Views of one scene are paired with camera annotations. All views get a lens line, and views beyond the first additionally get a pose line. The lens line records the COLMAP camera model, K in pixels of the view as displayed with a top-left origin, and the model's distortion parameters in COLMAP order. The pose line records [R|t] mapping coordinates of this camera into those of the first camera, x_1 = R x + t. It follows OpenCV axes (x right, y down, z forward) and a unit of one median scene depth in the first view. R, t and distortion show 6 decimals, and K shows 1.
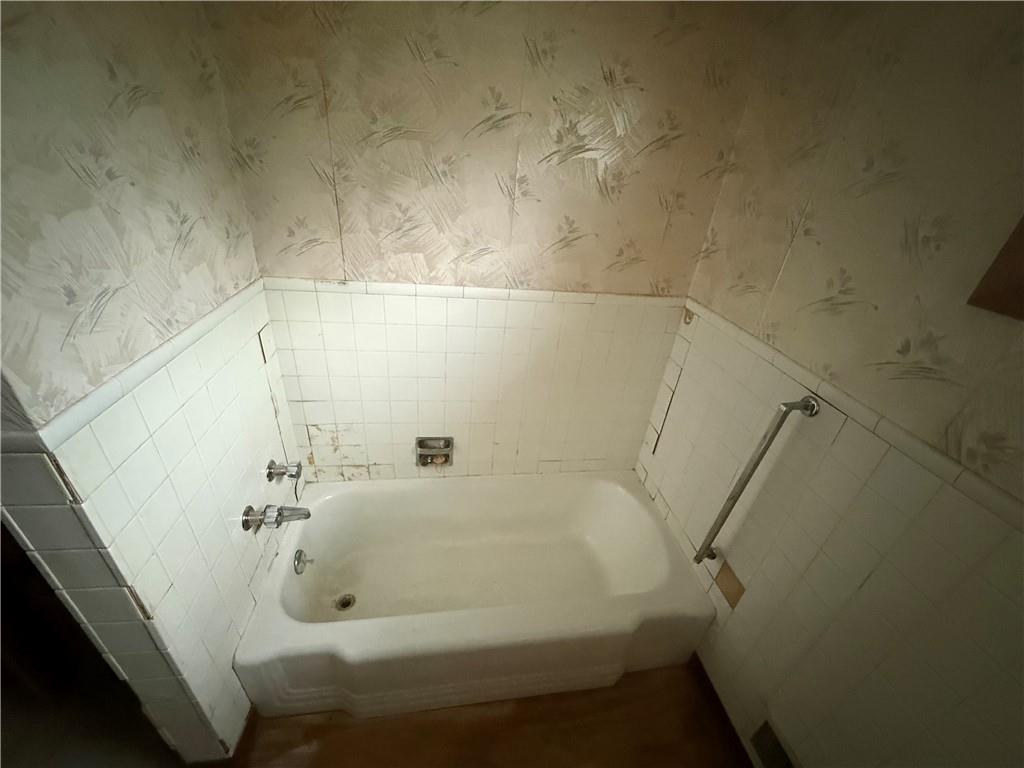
lens RADIAL K [[410.1, 0, 508.9], [0, 410.1, 383.9], [0, 0, 1]] dist [0.003315, -0.000192]
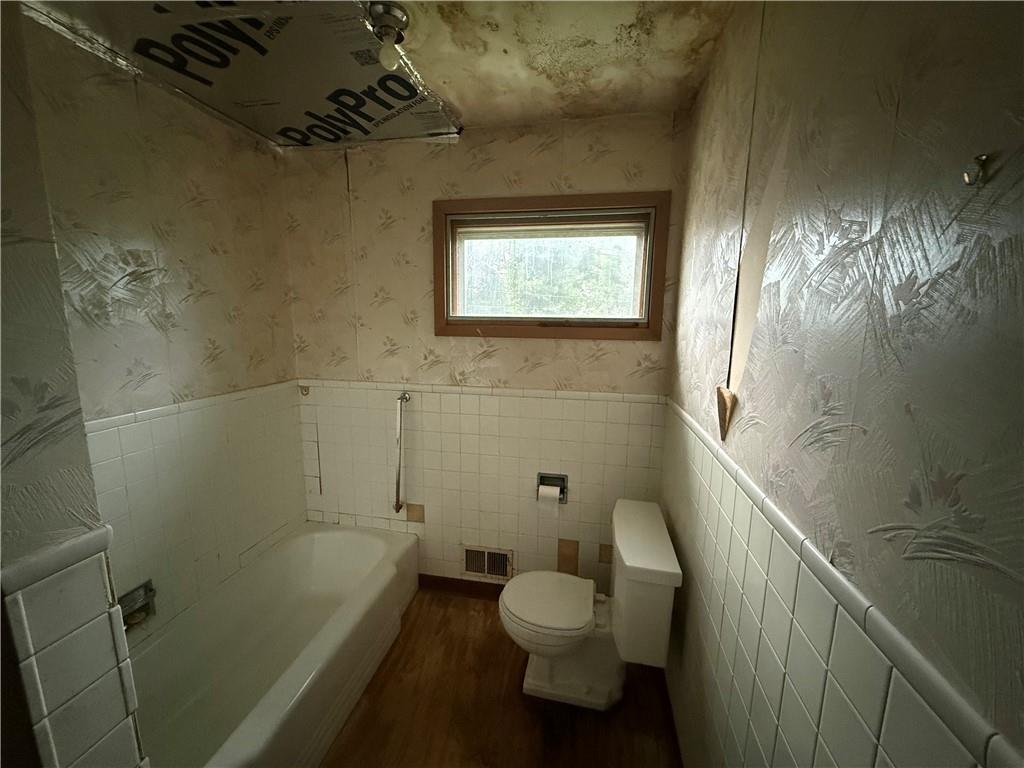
lens RADIAL K [[410.1, 0, 512.0], [0, 410.1, 386.2], [0, 0, 1]] dist [0.003315, -0.000192]
pose [[0.320293, -0.236843, 0.917233, -0.735392], [0.479652, 0.875502, 0.058576, 0.104393], [-0.816913, 0.421191, 0.394020, -0.225741]]
